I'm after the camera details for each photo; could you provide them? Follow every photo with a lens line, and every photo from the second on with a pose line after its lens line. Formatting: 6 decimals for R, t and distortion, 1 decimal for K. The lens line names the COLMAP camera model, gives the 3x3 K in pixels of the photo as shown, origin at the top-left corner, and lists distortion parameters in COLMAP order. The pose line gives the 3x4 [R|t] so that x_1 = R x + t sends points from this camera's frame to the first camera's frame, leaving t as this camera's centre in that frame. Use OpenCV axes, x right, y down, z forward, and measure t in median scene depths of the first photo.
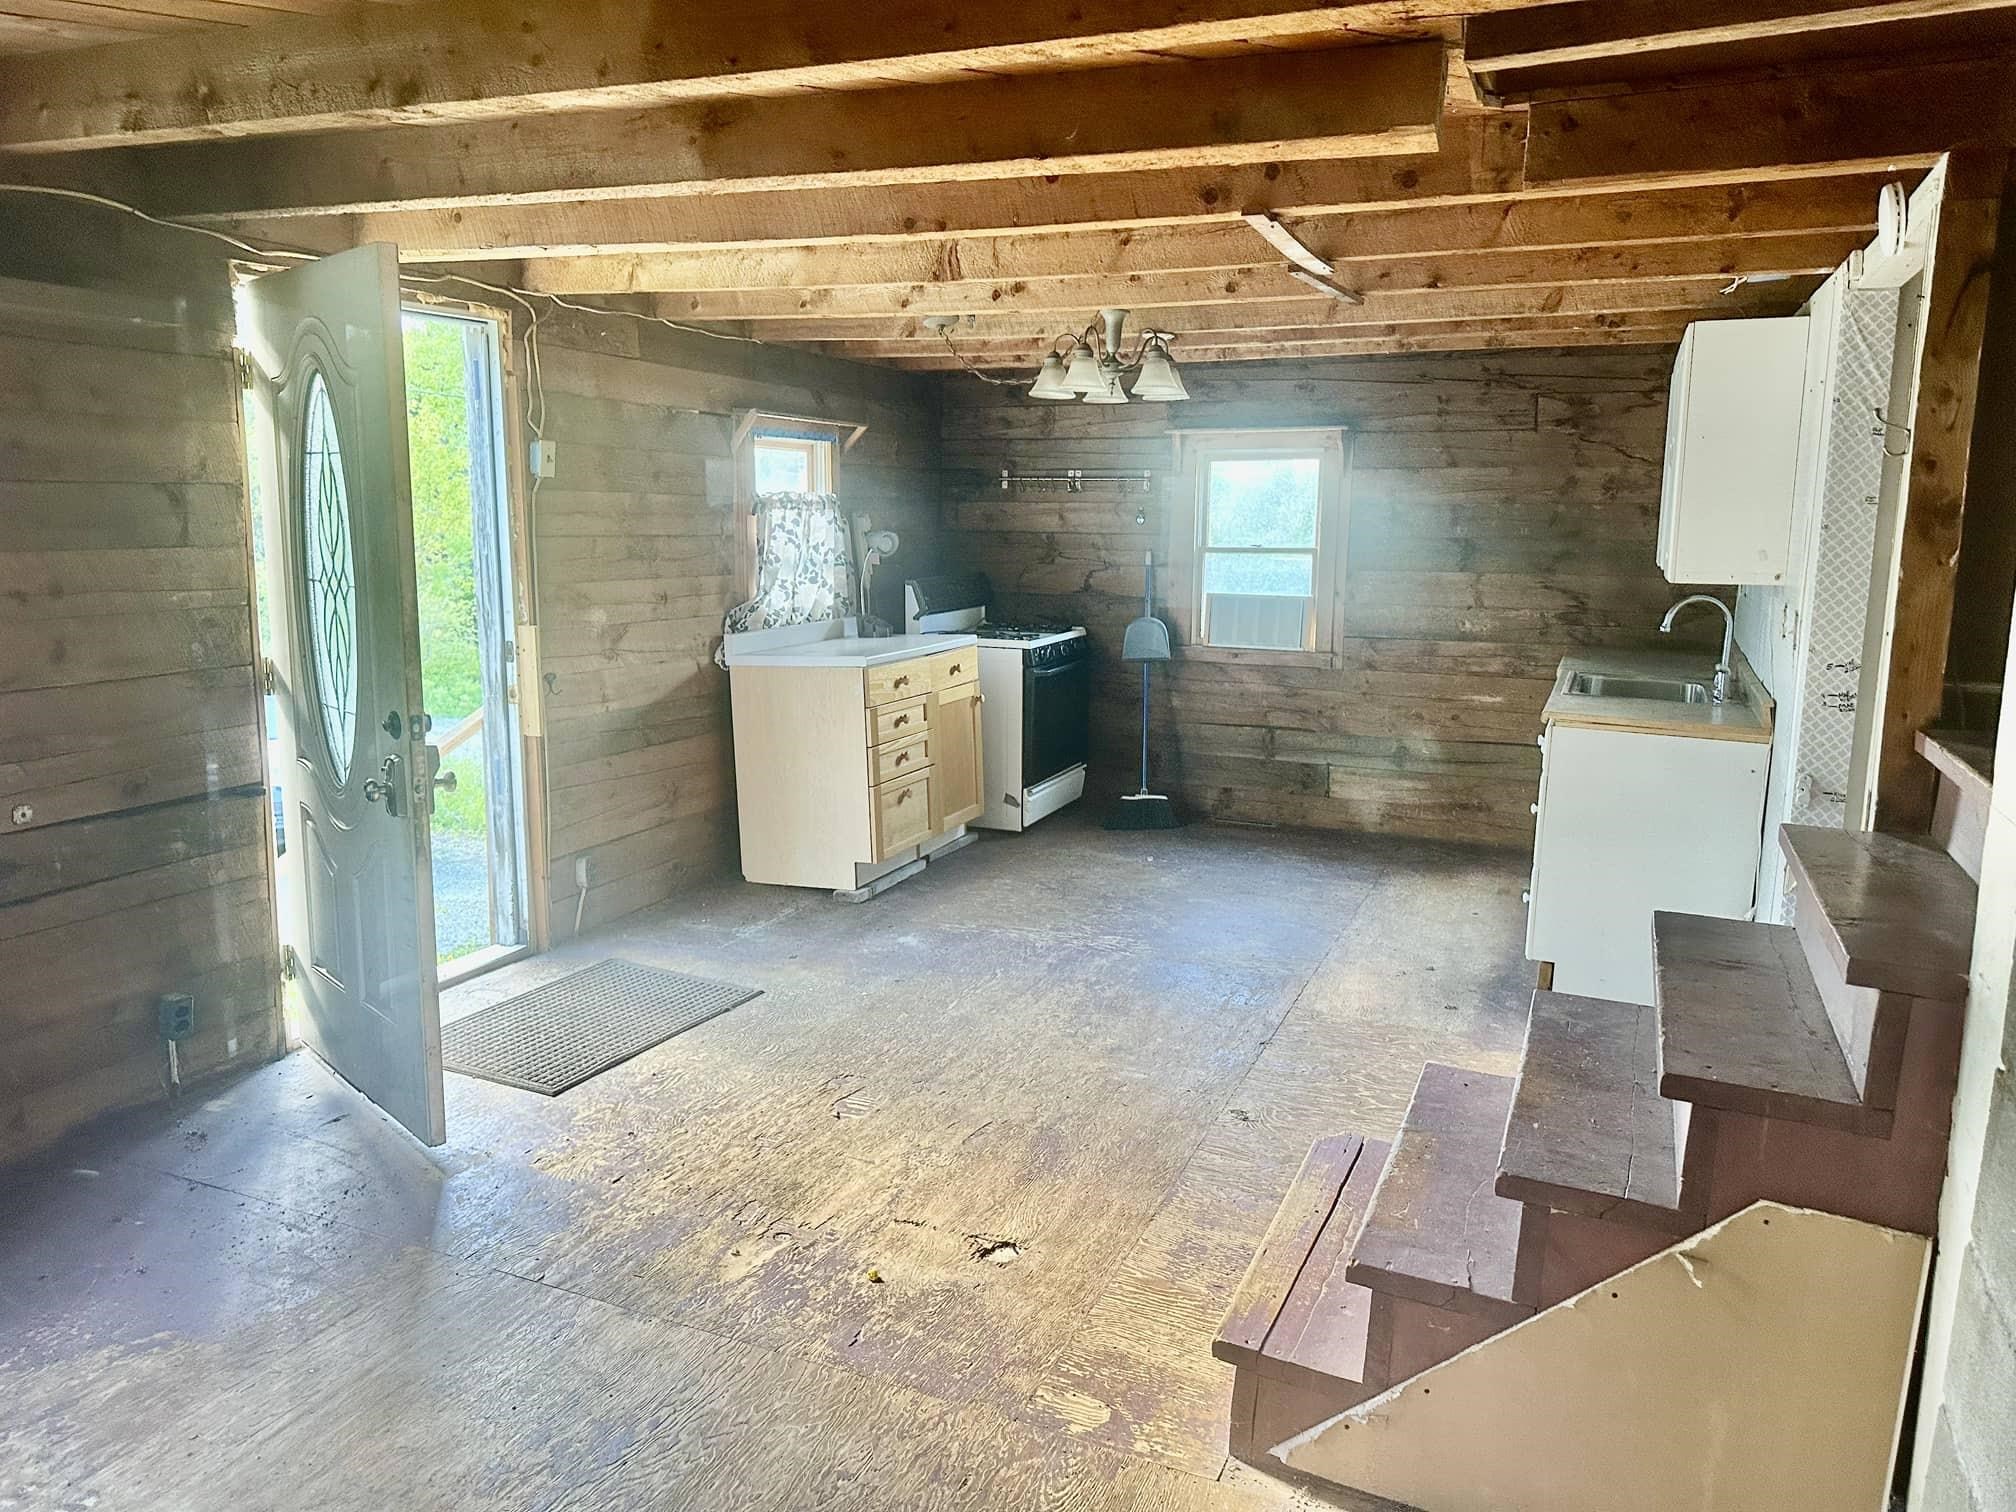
lens RADIAL K [[1412.8, 0, 1019.4], [0, 1412.8, 743.7], [0, 0, 1]] dist [0.004527, -0.005256]
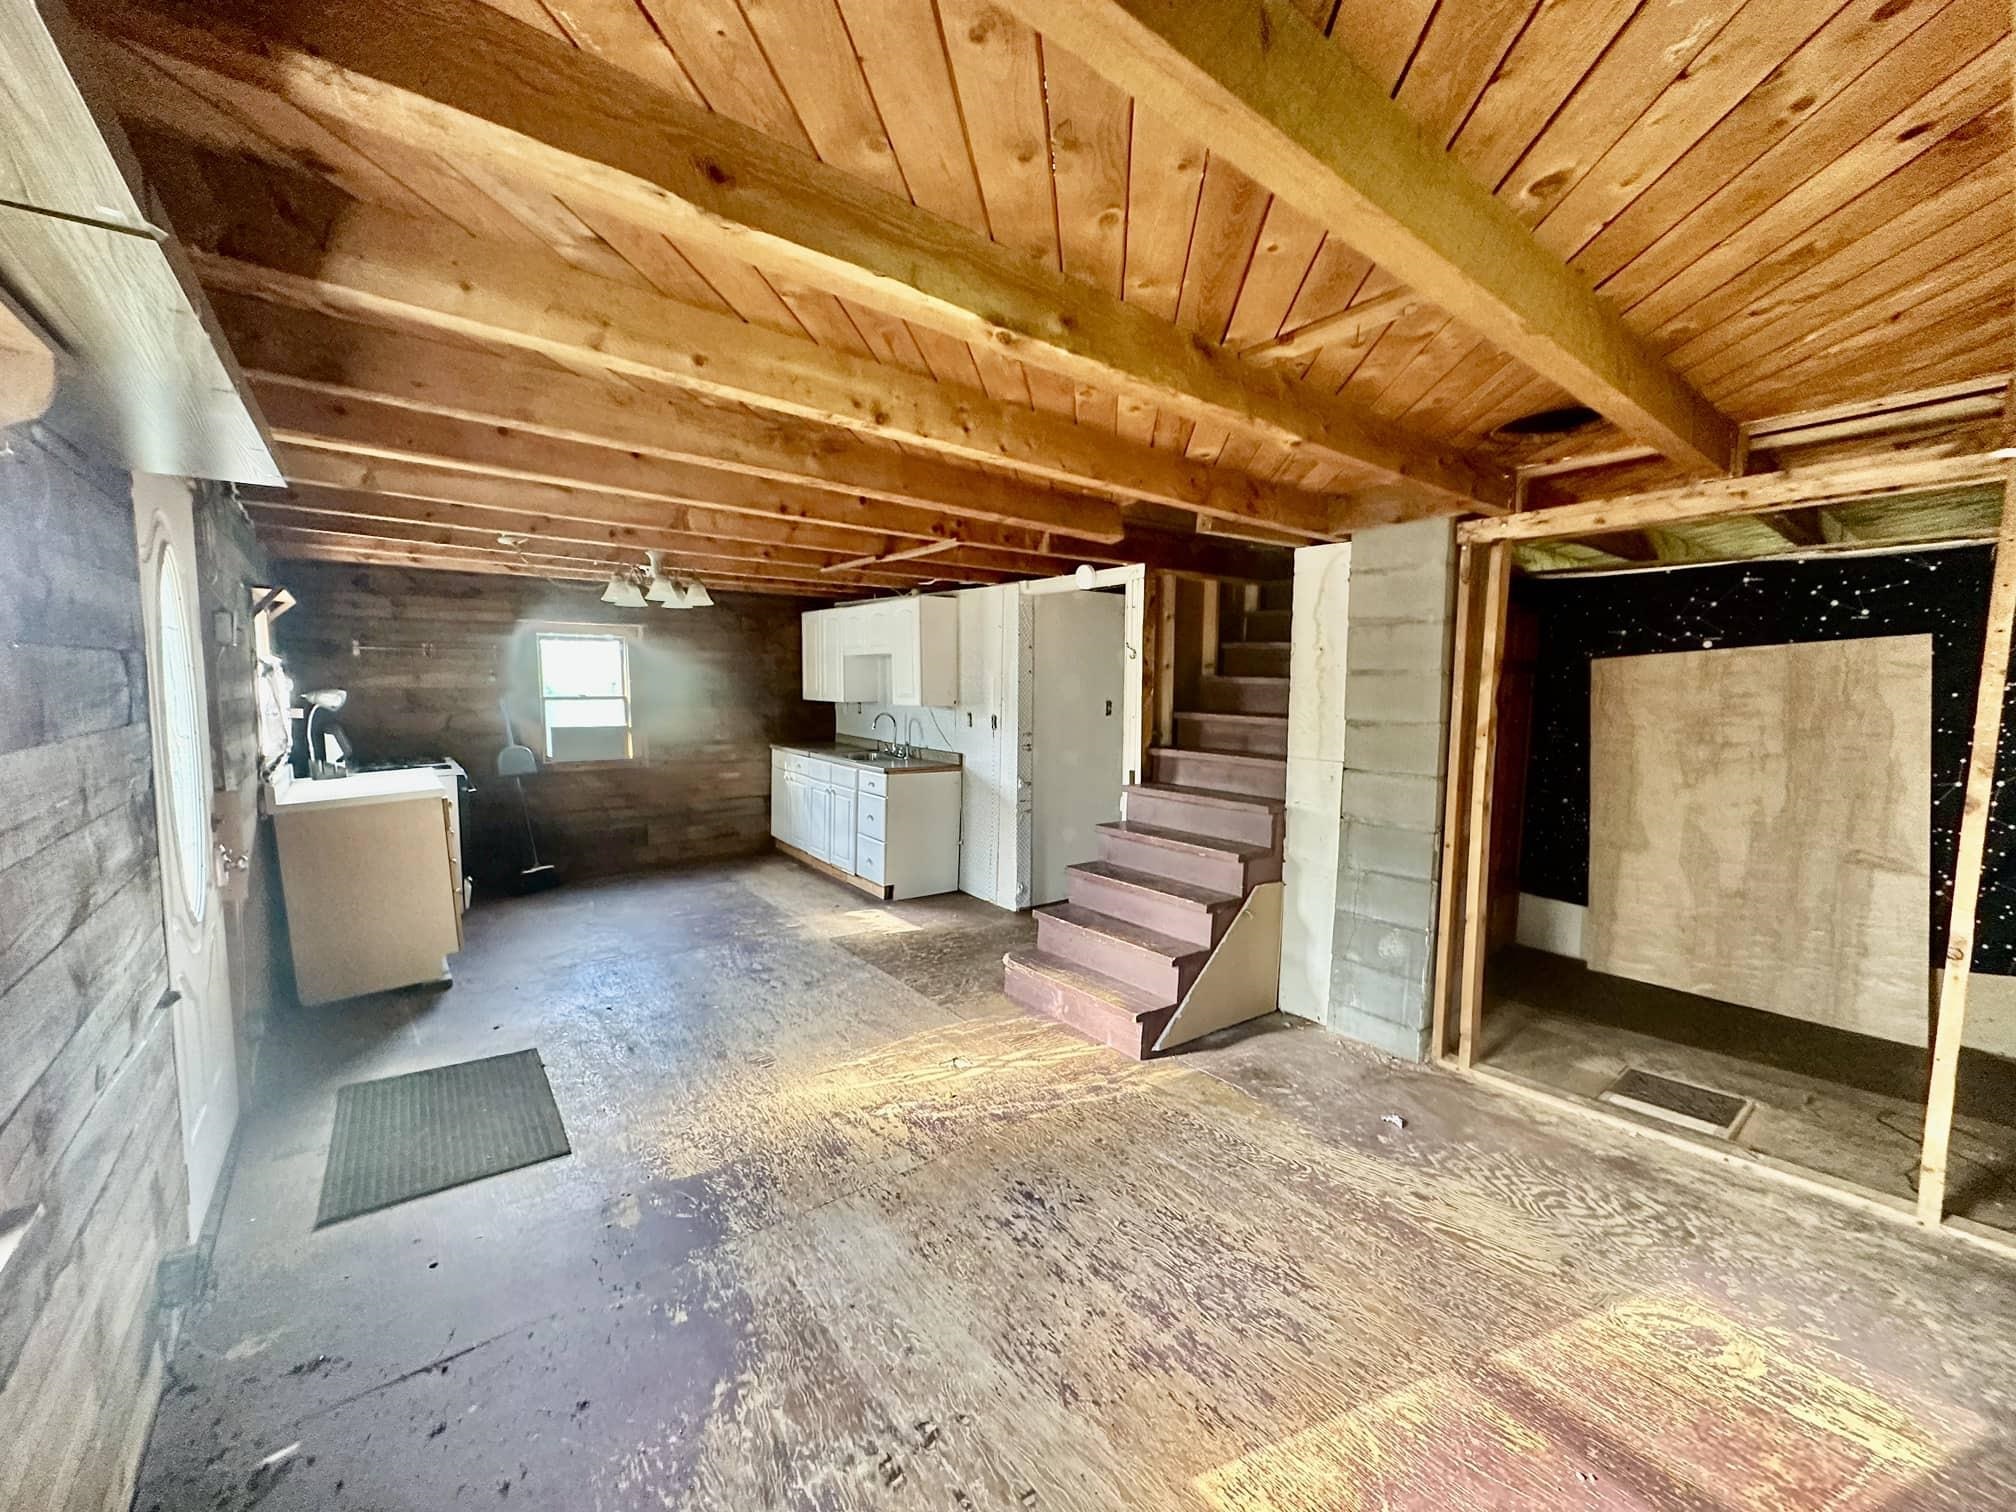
lens RADIAL K [[799.1, 0, 1005.4], [0, 799.1, 749.2], [0, 0, 1]] dist [0.000172, -0.000122]
pose [[0.478078, -0.078456, 0.874806, -0.412704], [0.135651, 0.990647, 0.014713, -0.031115], [-0.867779, 0.111635, 0.484250, 0.170755]]
